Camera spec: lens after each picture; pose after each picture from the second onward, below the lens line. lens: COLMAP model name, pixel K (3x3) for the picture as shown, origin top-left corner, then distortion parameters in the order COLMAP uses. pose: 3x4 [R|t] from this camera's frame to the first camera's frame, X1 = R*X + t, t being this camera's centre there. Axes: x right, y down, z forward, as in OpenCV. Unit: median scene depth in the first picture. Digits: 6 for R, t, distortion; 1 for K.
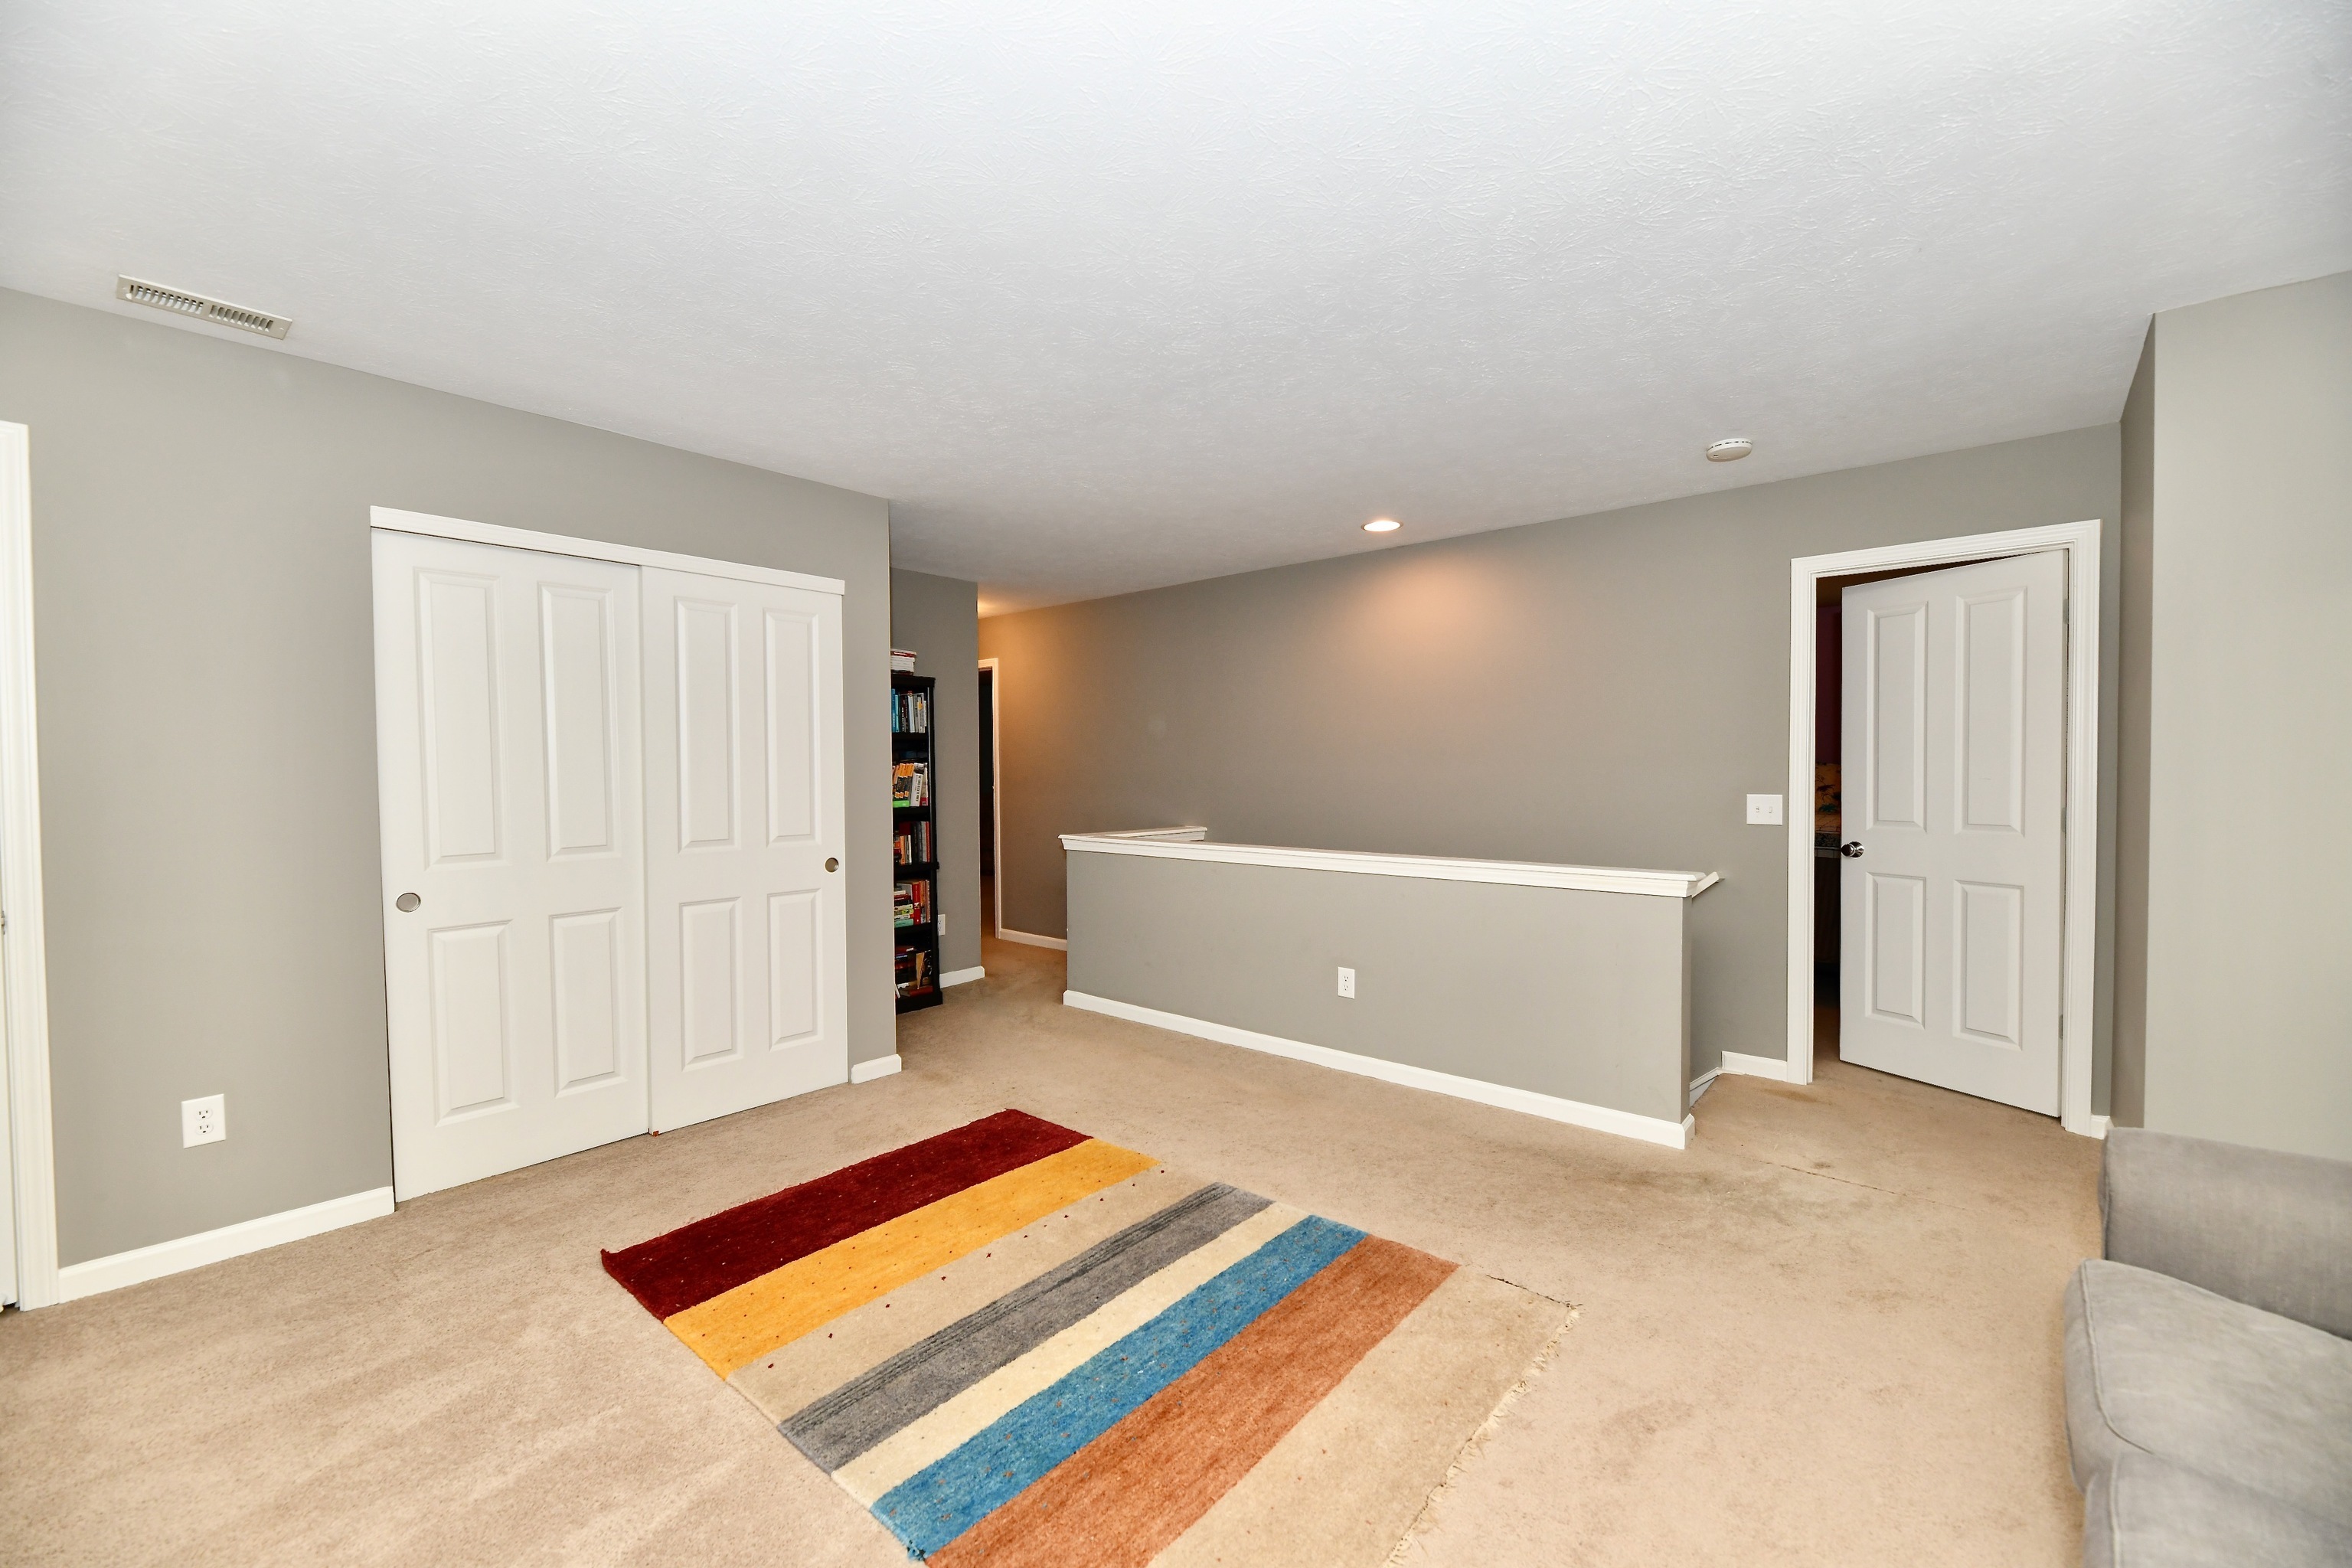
lens RADIAL K [[941.9, 0, 1168.7], [0, 941.9, 791.0], [0, 0, 1]] dist [-0.000202, -0.003707]
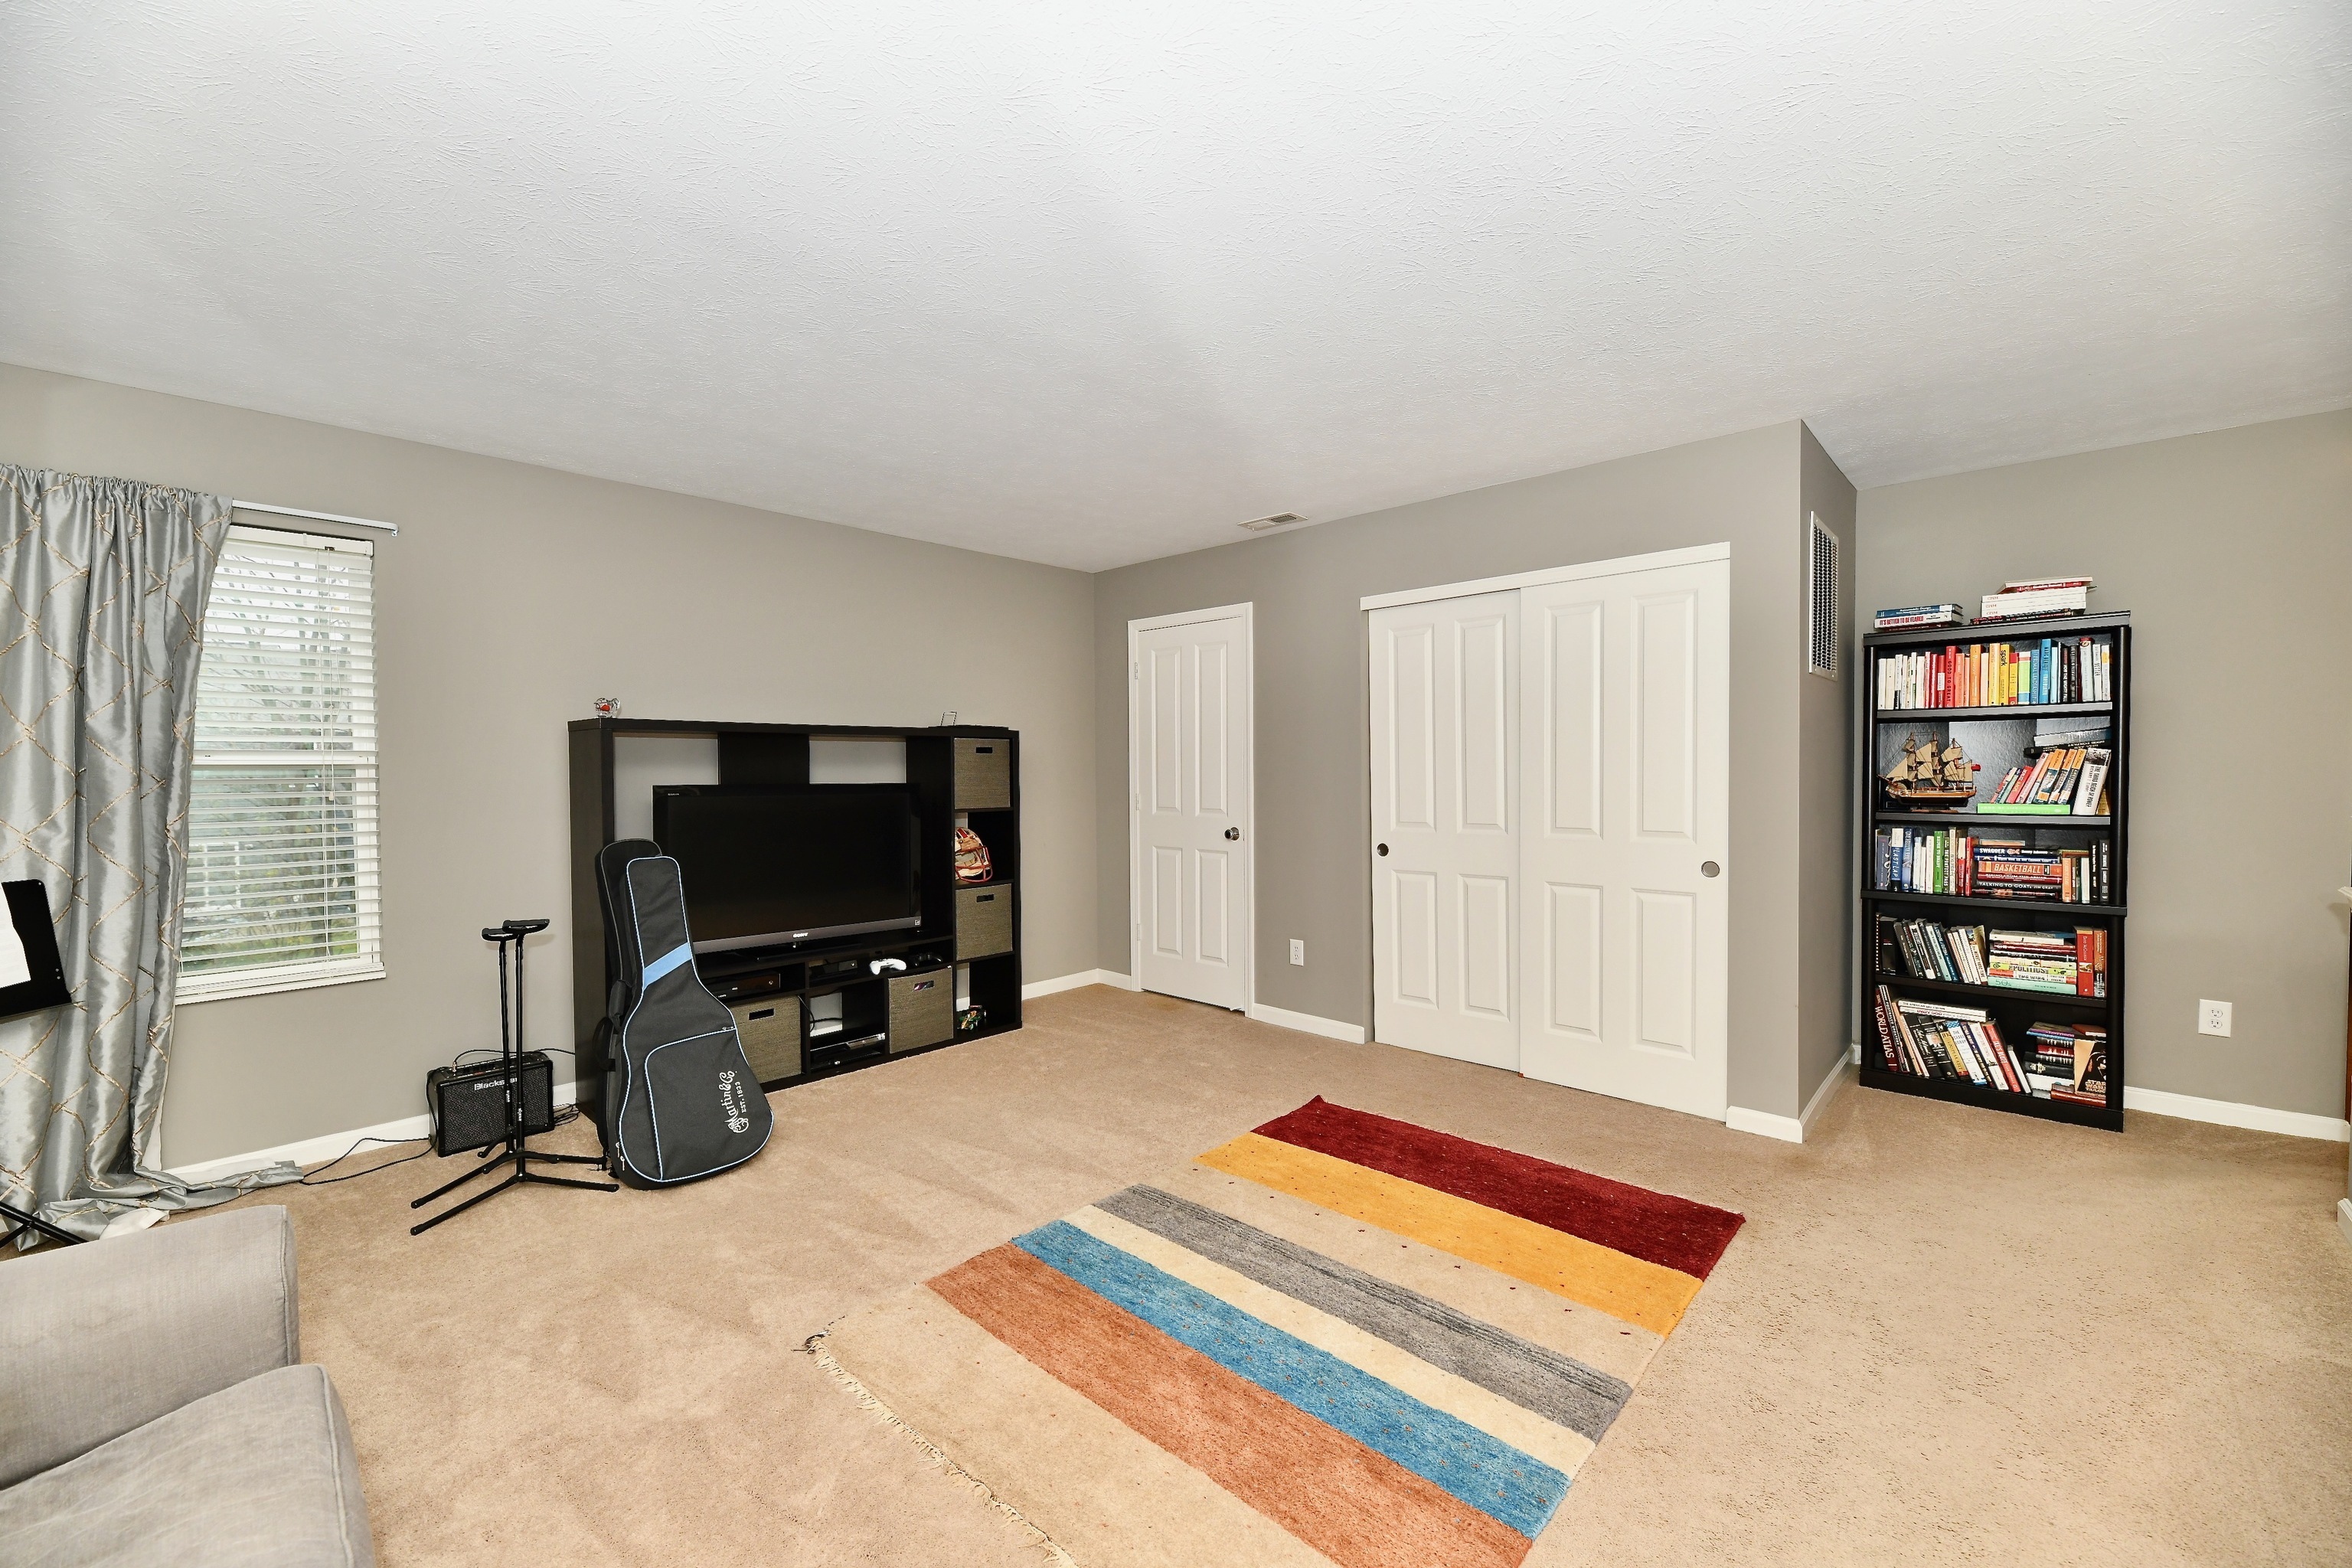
lens RADIAL K [[941.9, 0, 1168.7], [0, 941.9, 791.0], [0, 0, 1]] dist [-0.000202, -0.003707]
pose [[-0.044142, 0.029006, -0.998604, 0.598472], [-0.014458, 0.999455, 0.029670, -0.014864], [0.998921, 0.015748, -0.043699, 0.584718]]
